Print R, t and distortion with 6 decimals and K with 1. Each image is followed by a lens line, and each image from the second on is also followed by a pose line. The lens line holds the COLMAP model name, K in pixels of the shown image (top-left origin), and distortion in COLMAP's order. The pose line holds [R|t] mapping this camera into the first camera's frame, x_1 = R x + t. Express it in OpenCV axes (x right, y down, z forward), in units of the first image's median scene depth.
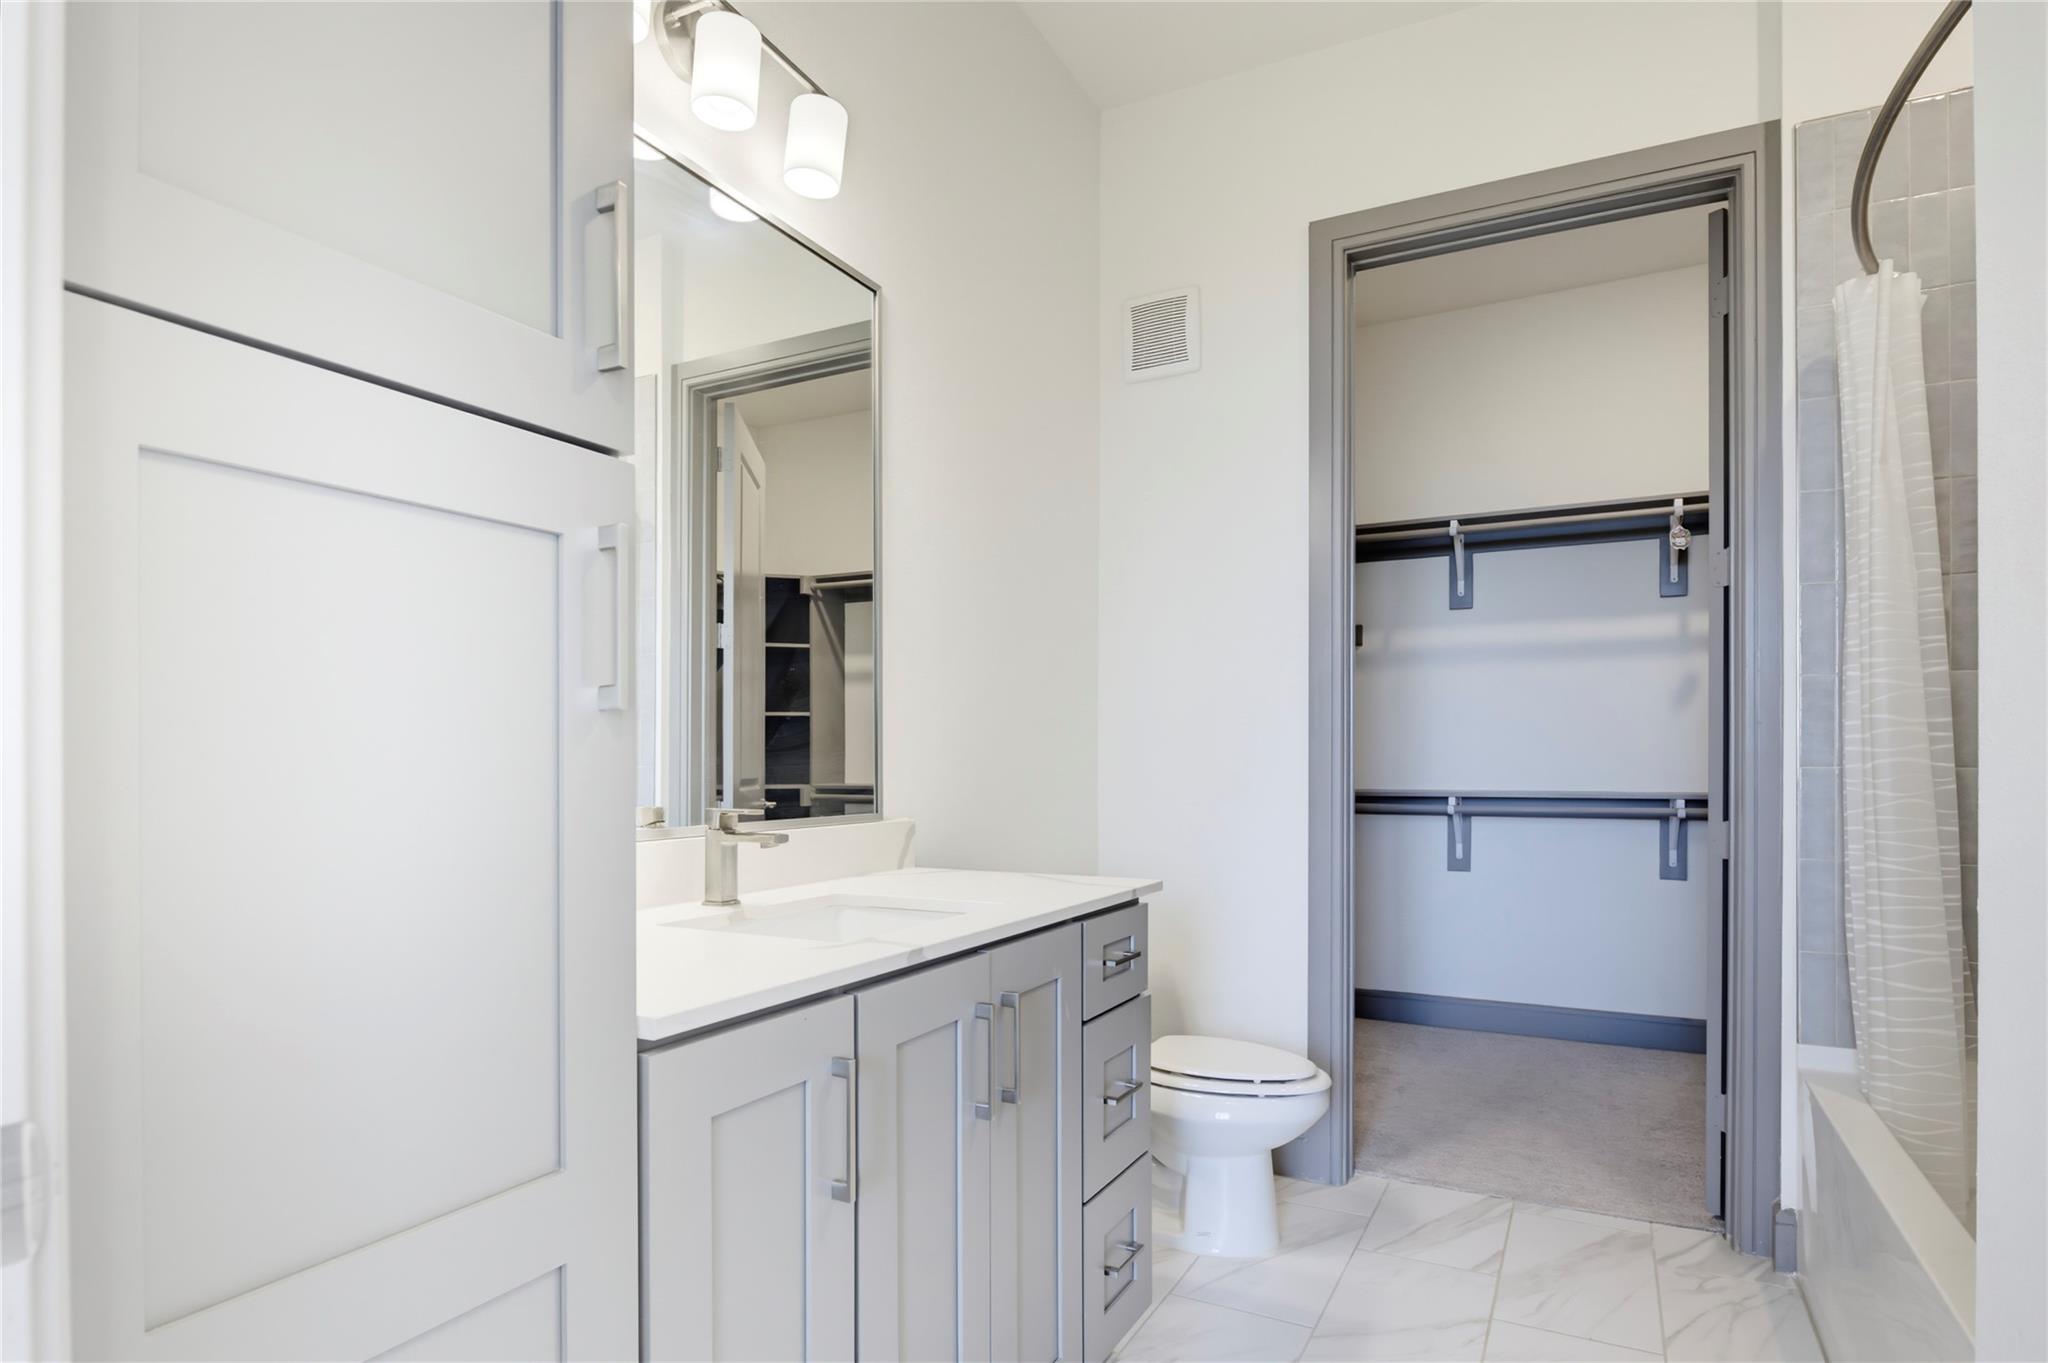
lens RADIAL K [[1093.1, 0, 1020.7], [0, 1093.1, 778.6], [0, 0, 1]] dist [-0.000293, -0.000250]
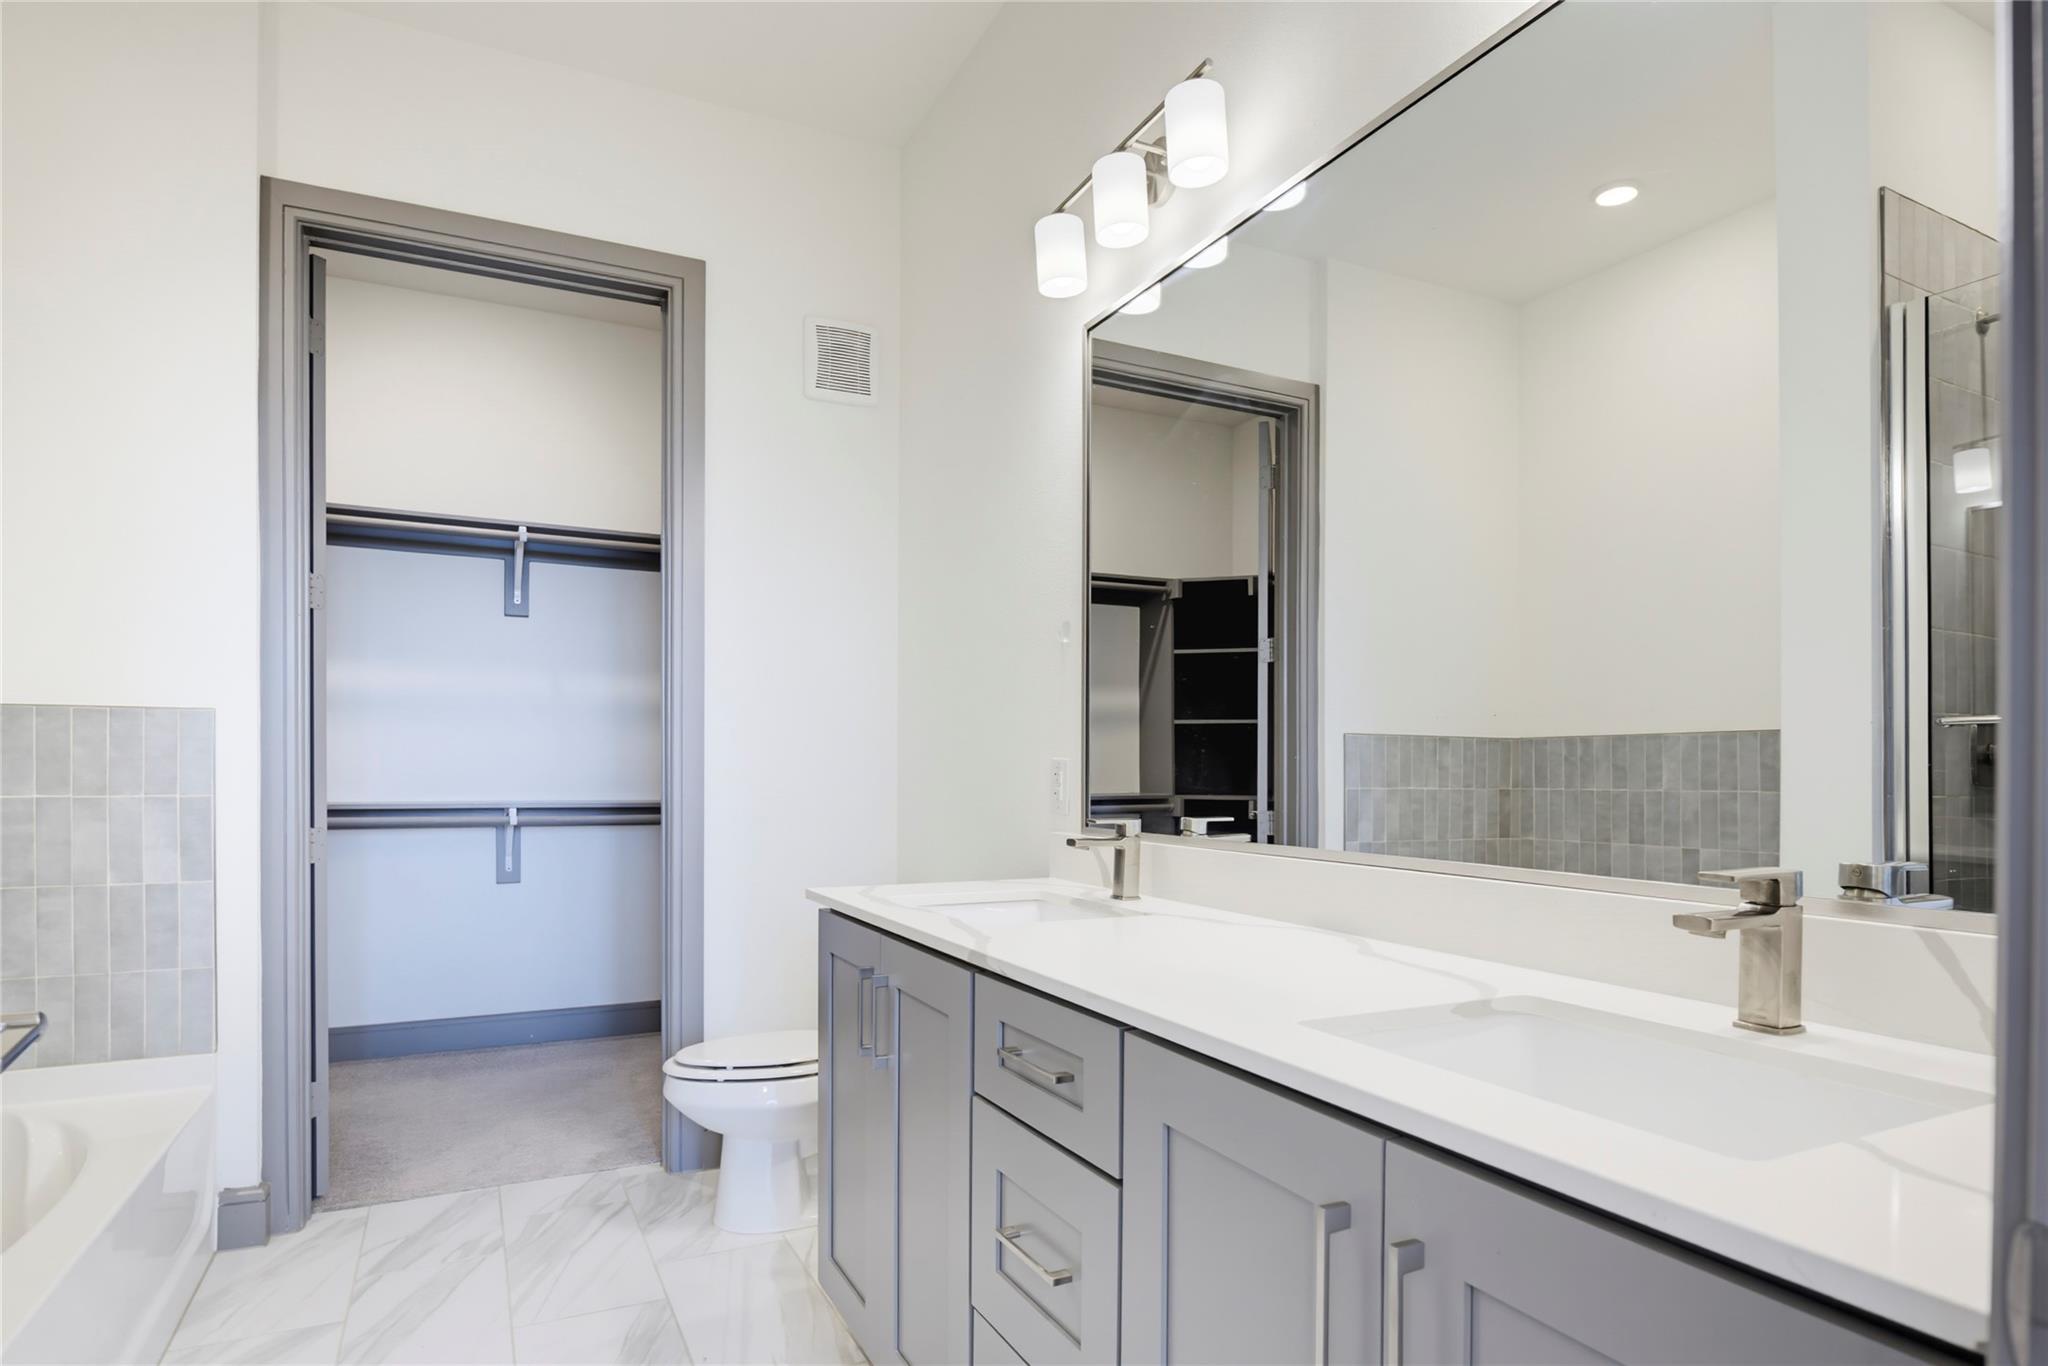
lens RADIAL K [[1093.1, 0, 1020.7], [0, 1093.1, 780.1], [0, 0, 1]] dist [-0.000293, -0.000250]
pose [[0.571820, 0.004636, 0.820366, -0.146005], [0.001987, 0.999973, -0.007036, 0.000278], [-0.820376, 0.005653, 0.571796, 0.068996]]
